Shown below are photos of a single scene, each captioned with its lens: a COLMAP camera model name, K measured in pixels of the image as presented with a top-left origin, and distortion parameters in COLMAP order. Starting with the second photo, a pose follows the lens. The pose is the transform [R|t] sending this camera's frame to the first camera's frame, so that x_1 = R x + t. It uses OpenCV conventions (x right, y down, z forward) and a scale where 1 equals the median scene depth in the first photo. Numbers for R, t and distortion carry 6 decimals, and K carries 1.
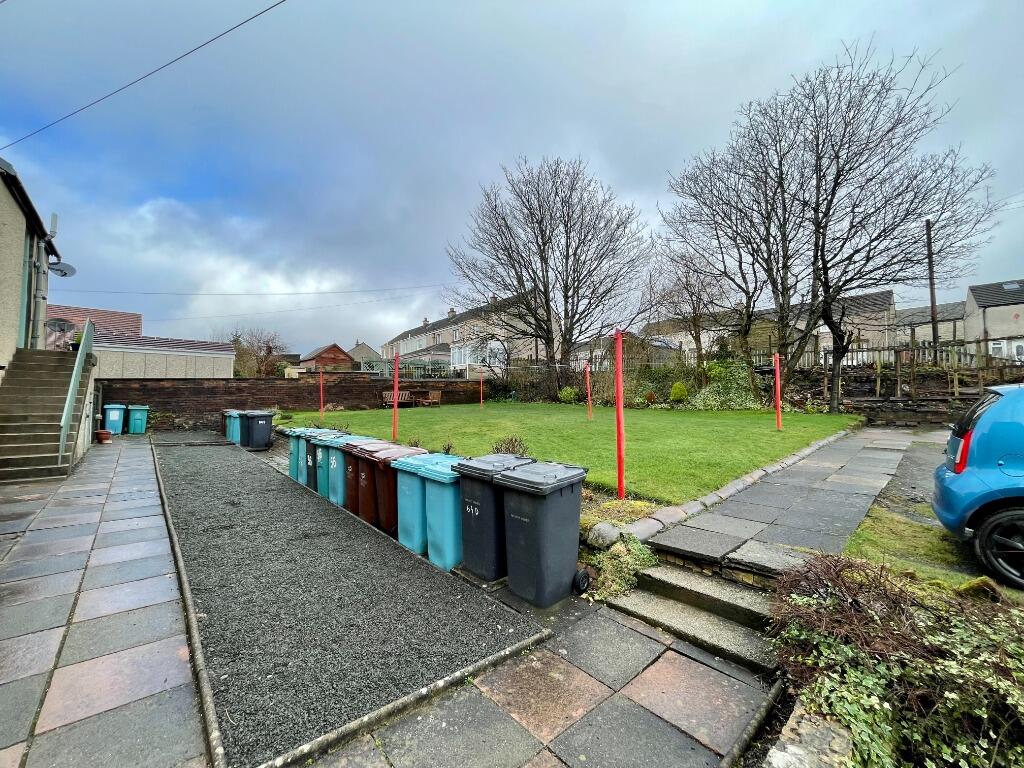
lens RADIAL K [[416.4, 0, 512.0], [0, 416.4, 384.0], [0, 0, 1]] dist [0.024555, -0.006362]
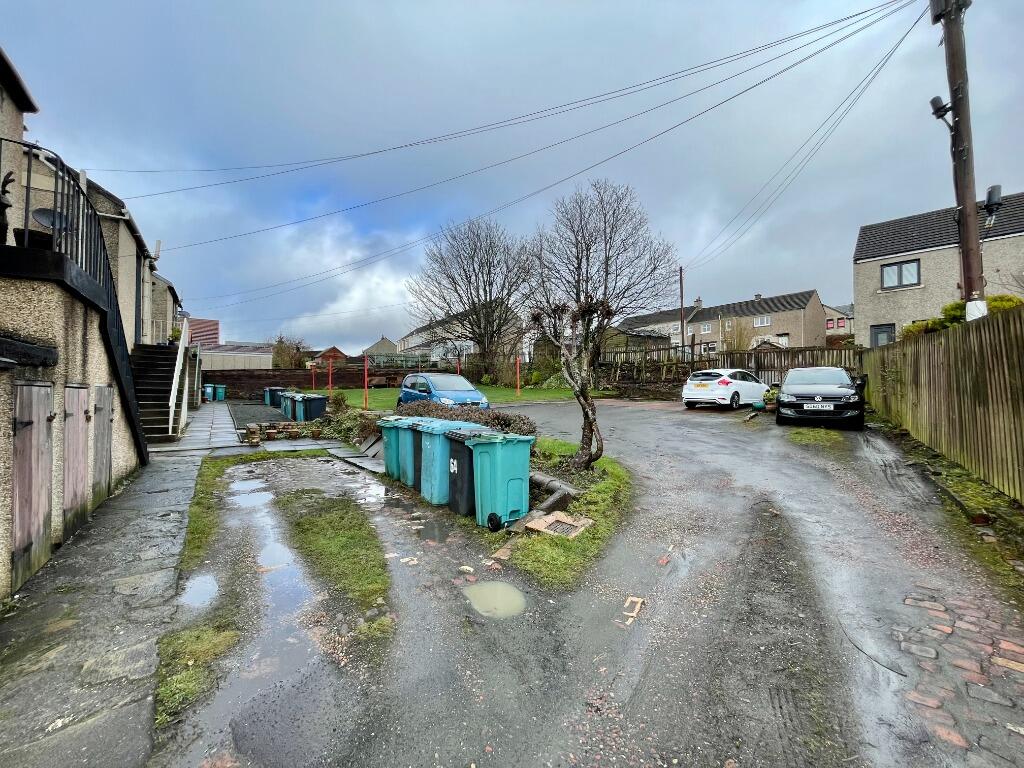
lens RADIAL K [[416.4, 0, 512.0], [0, 416.4, 384.0], [0, 0, 1]] dist [0.024555, -0.006362]
pose [[0.994060, 0.003611, -0.108775, 0.435745], [0.000044, 0.999436, 0.033585, -0.010443], [0.108835, -0.033391, 0.993499, -0.513938]]
